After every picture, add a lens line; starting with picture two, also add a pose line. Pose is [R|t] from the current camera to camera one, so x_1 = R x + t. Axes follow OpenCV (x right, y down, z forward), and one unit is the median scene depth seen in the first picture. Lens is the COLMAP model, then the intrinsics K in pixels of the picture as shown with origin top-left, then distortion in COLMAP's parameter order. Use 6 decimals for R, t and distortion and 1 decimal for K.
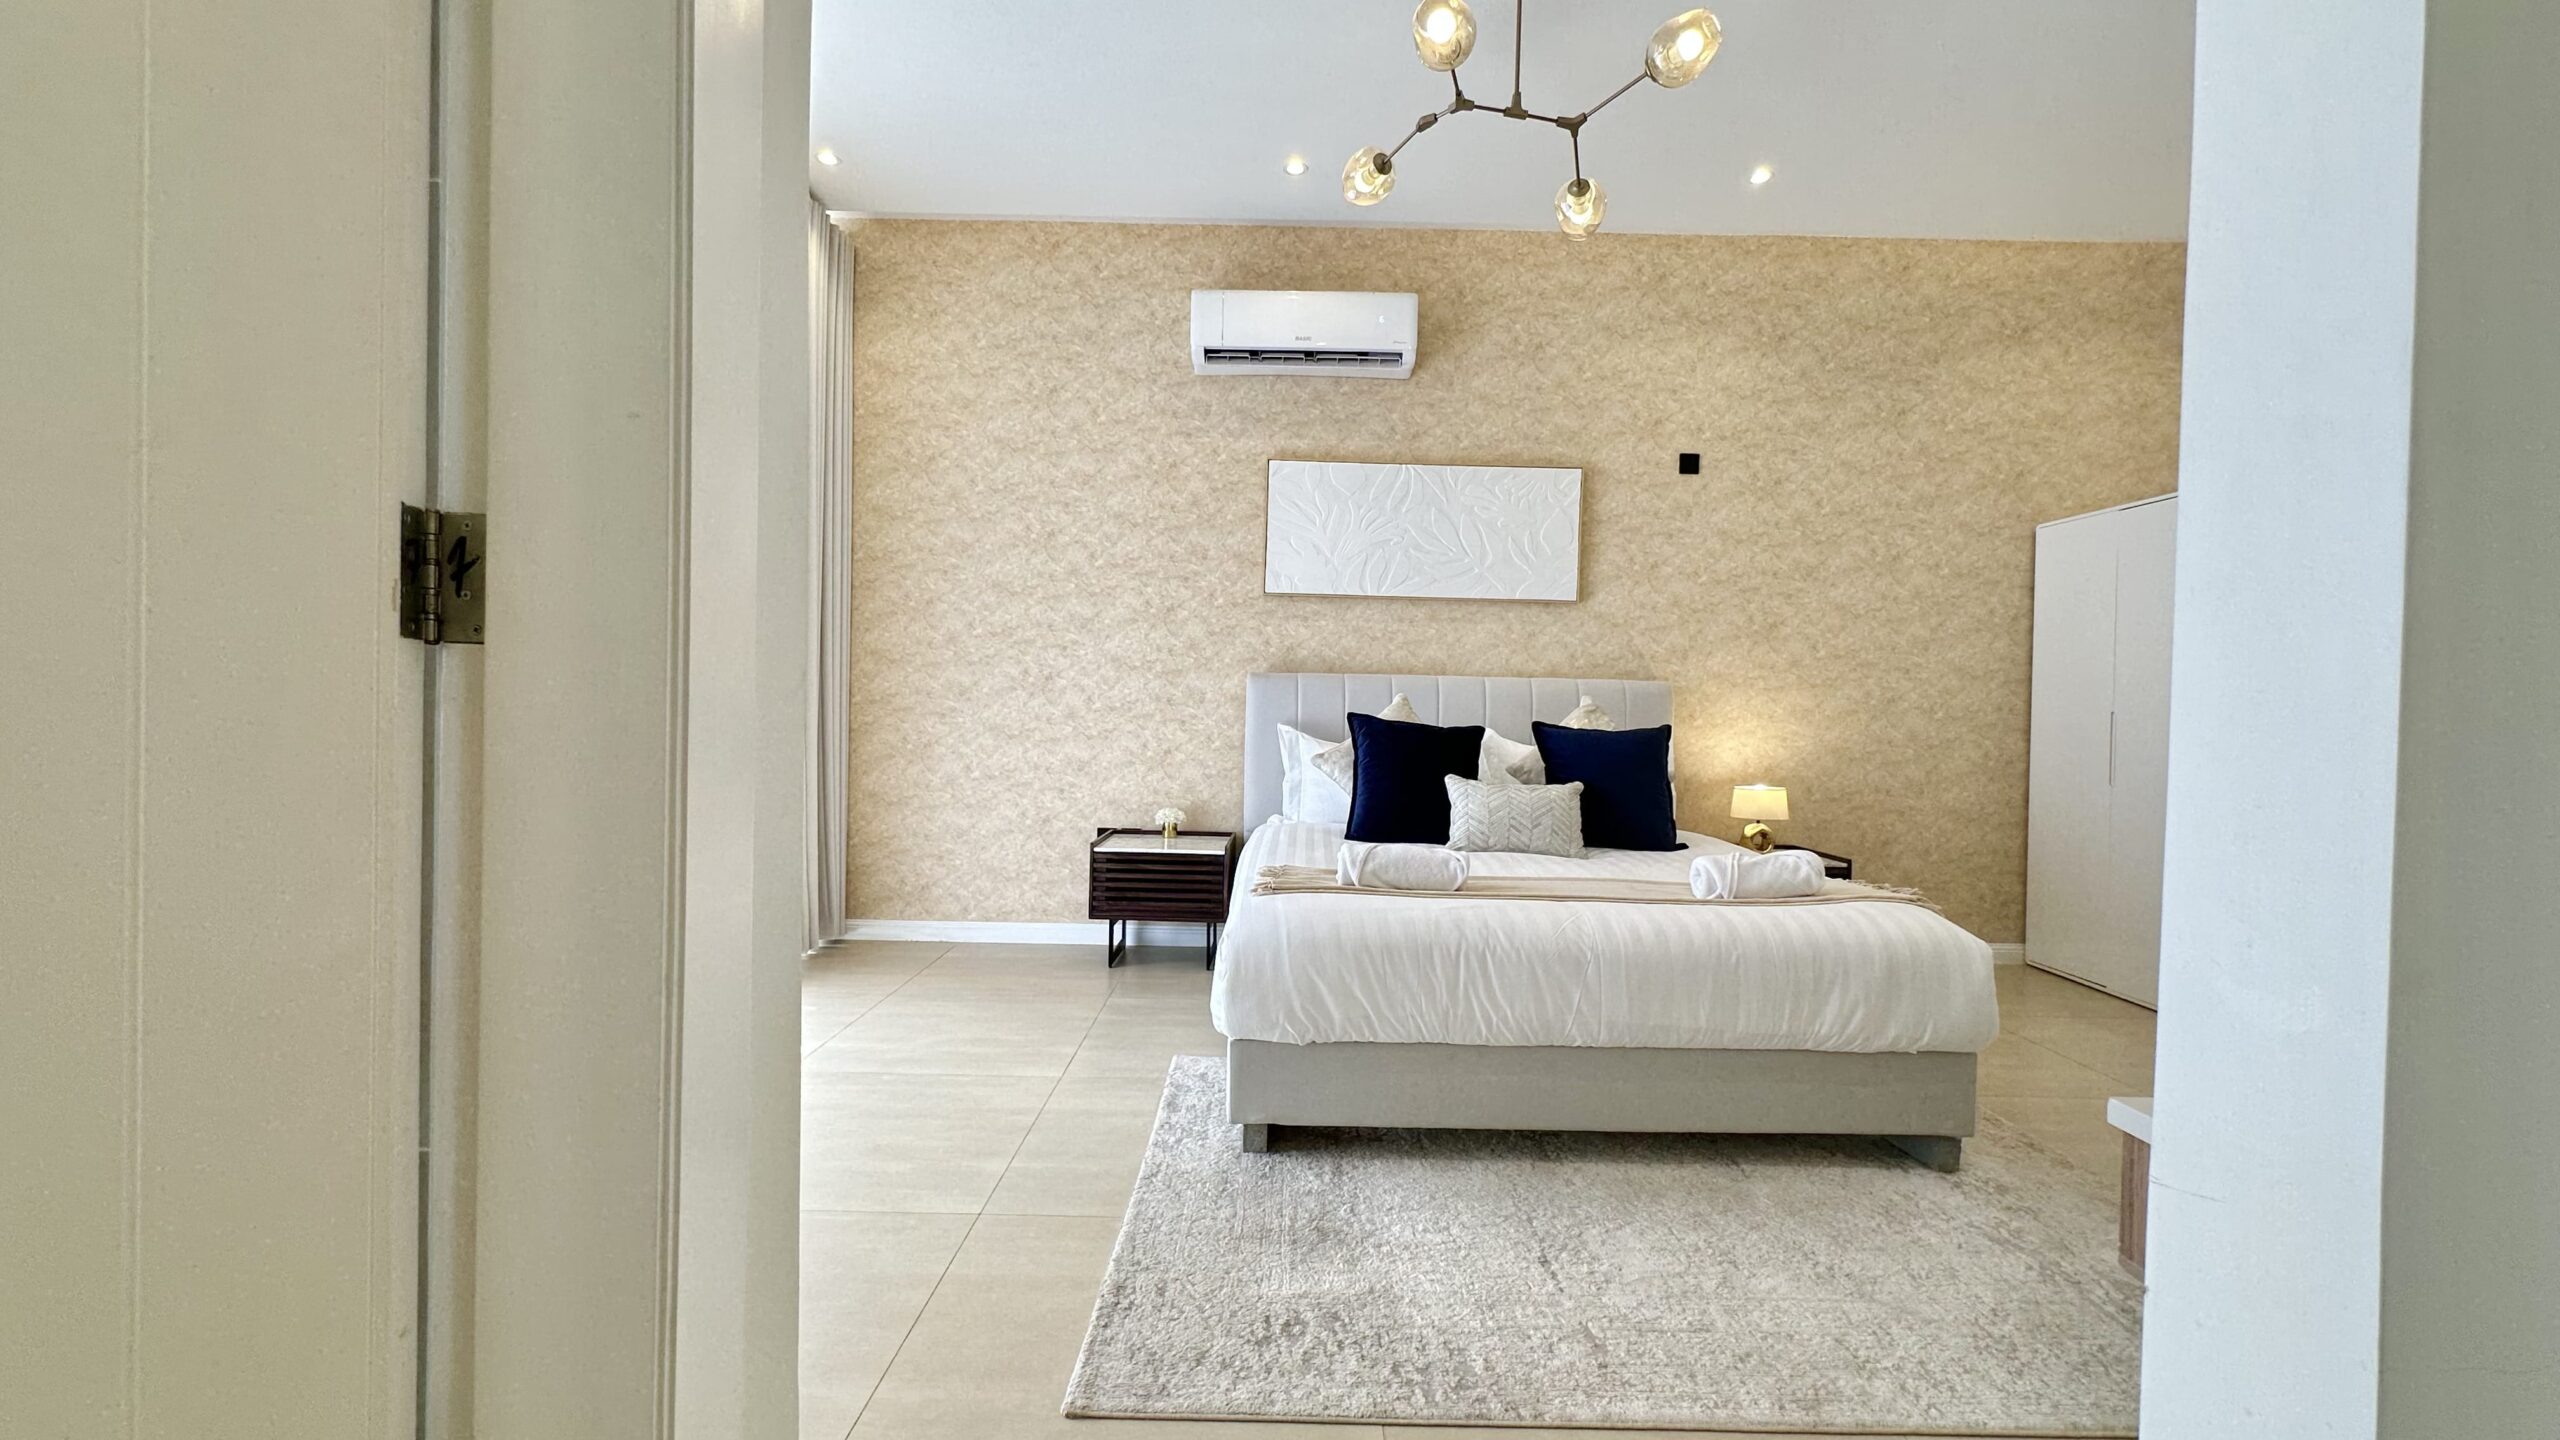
lens RADIAL K [[1036.3, 0, 1280.0], [0, 1036.3, 720.0], [0, 0, 1]] dist [-0.001282, -0.000109]
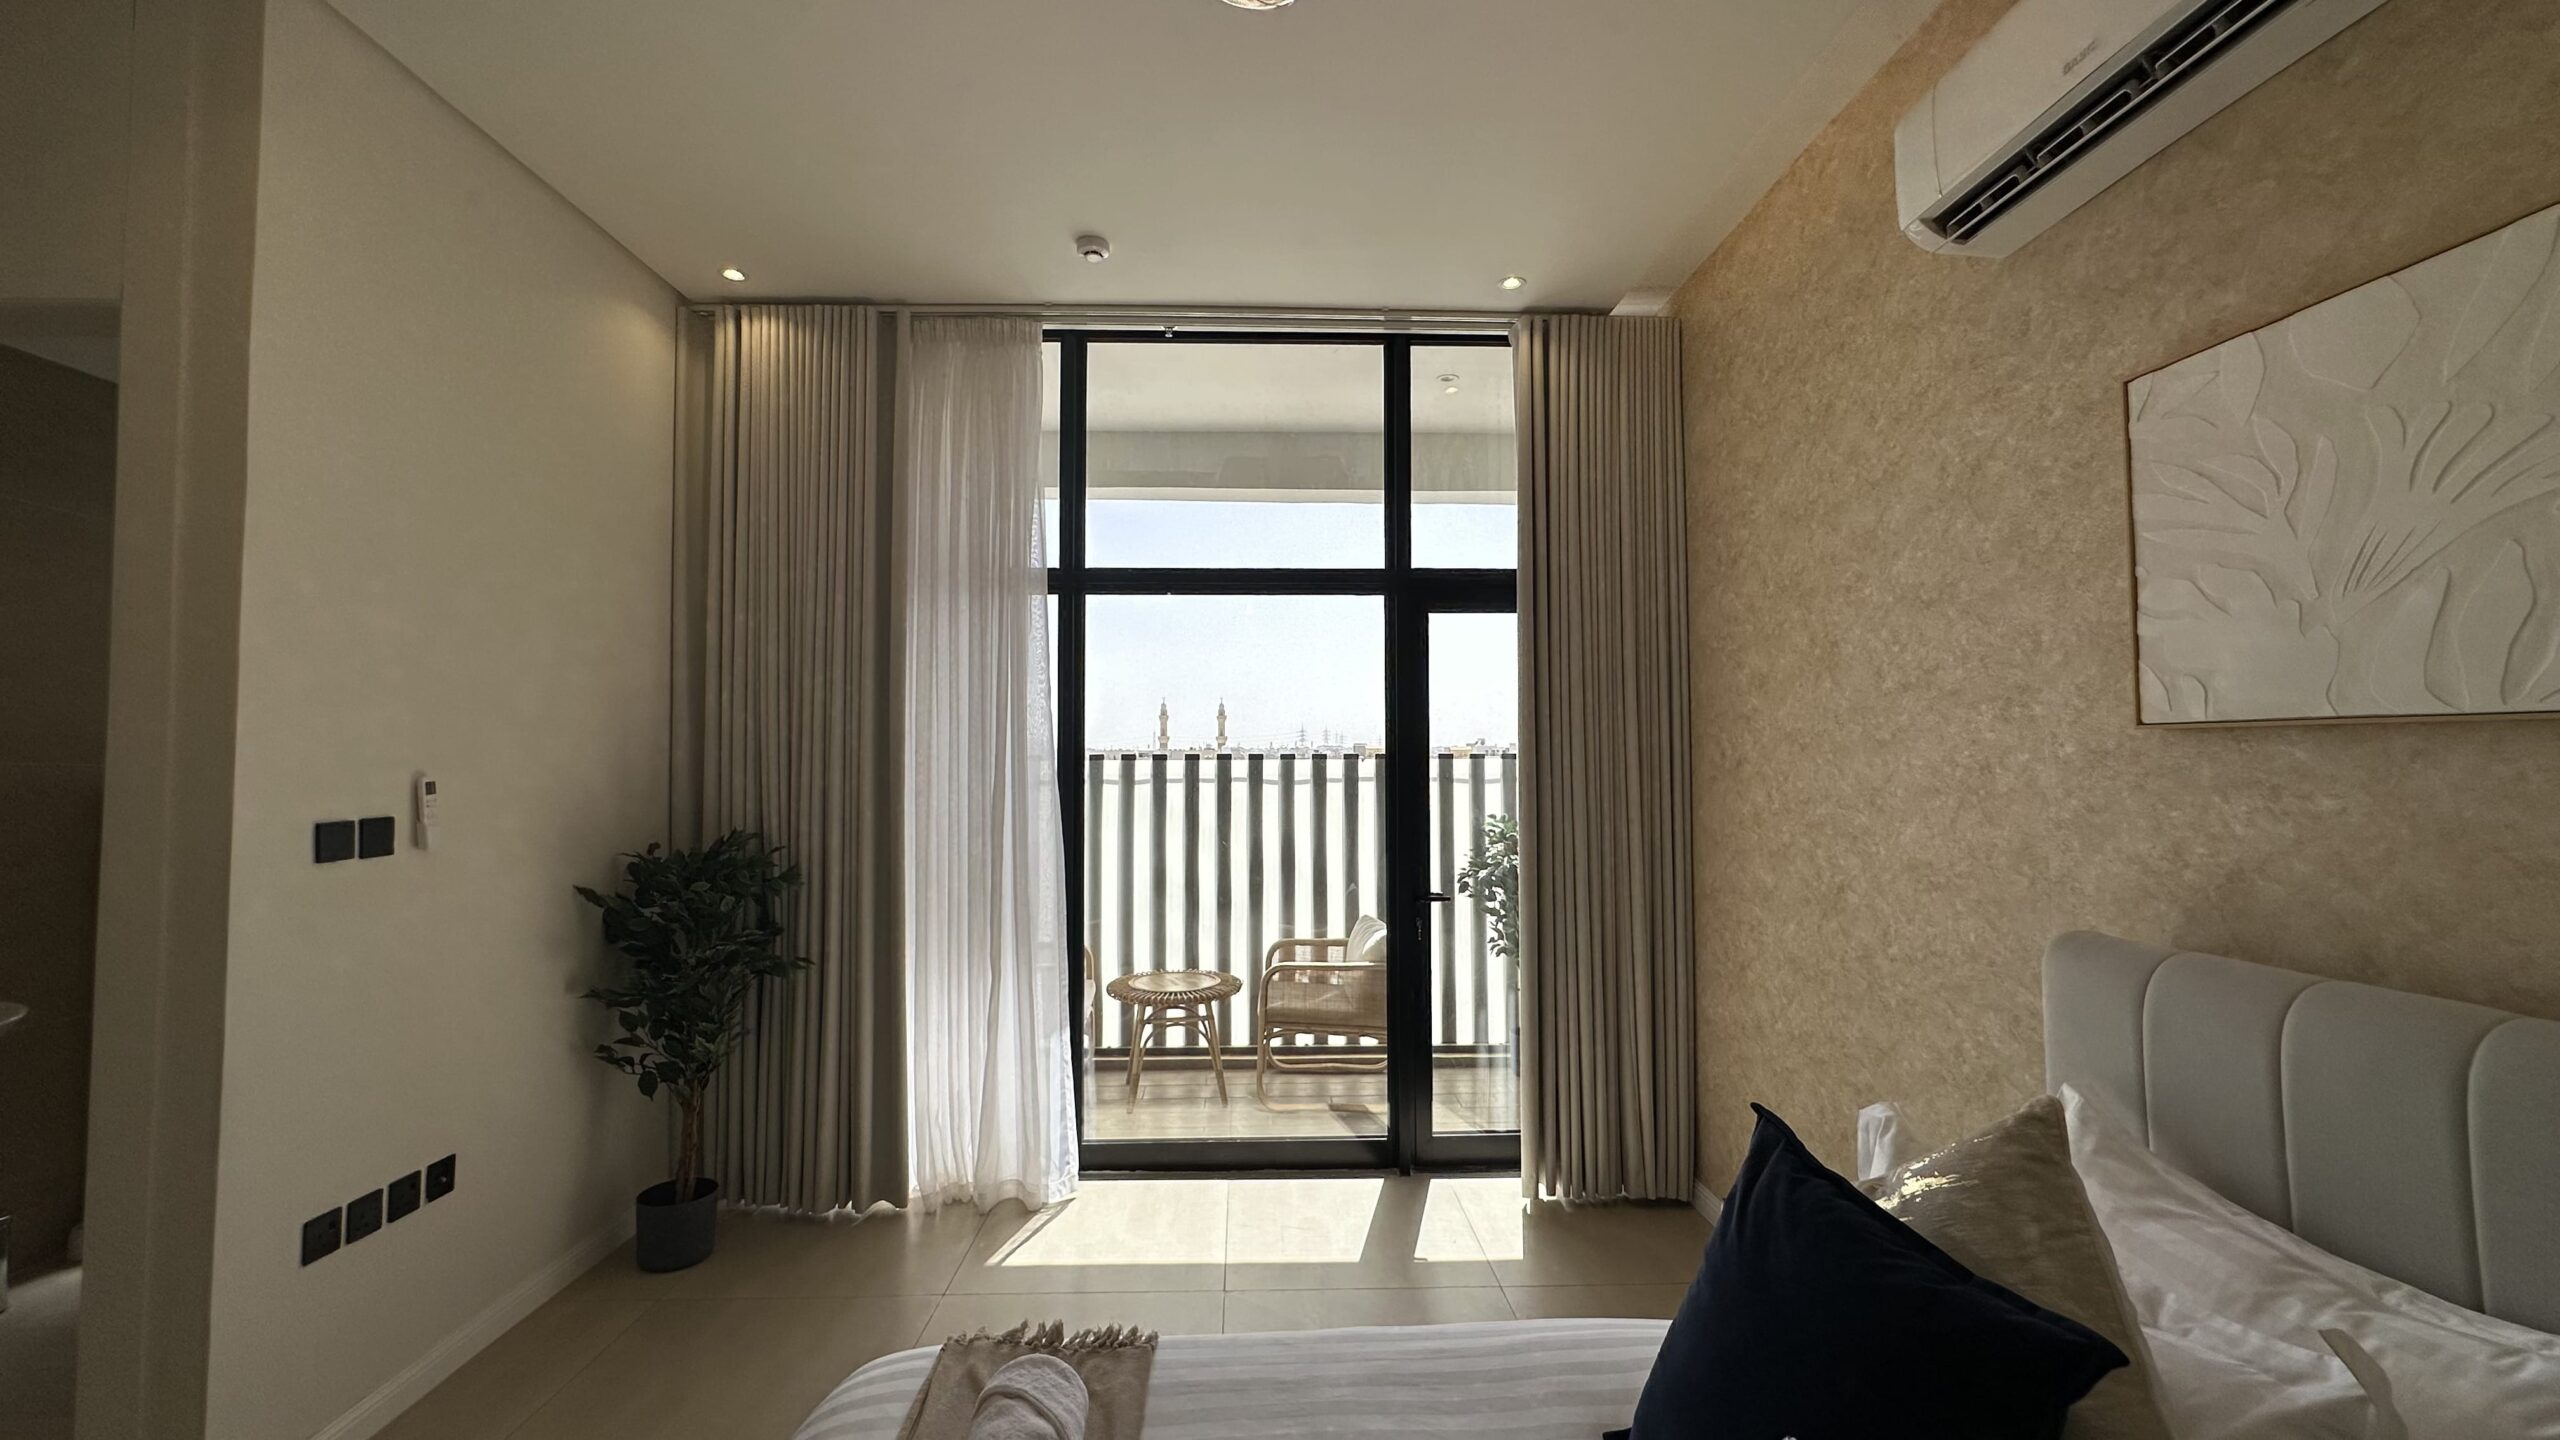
lens RADIAL K [[1036.3, 0, 1280.0], [0, 1036.3, 720.0], [0, 0, 1]] dist [-0.001282, -0.000109]
pose [[0.035282, -0.062113, -0.997445, 0.355839], [-0.011077, 0.997981, -0.062538, -0.096143], [0.999316, 0.013255, 0.034523, 0.664939]]
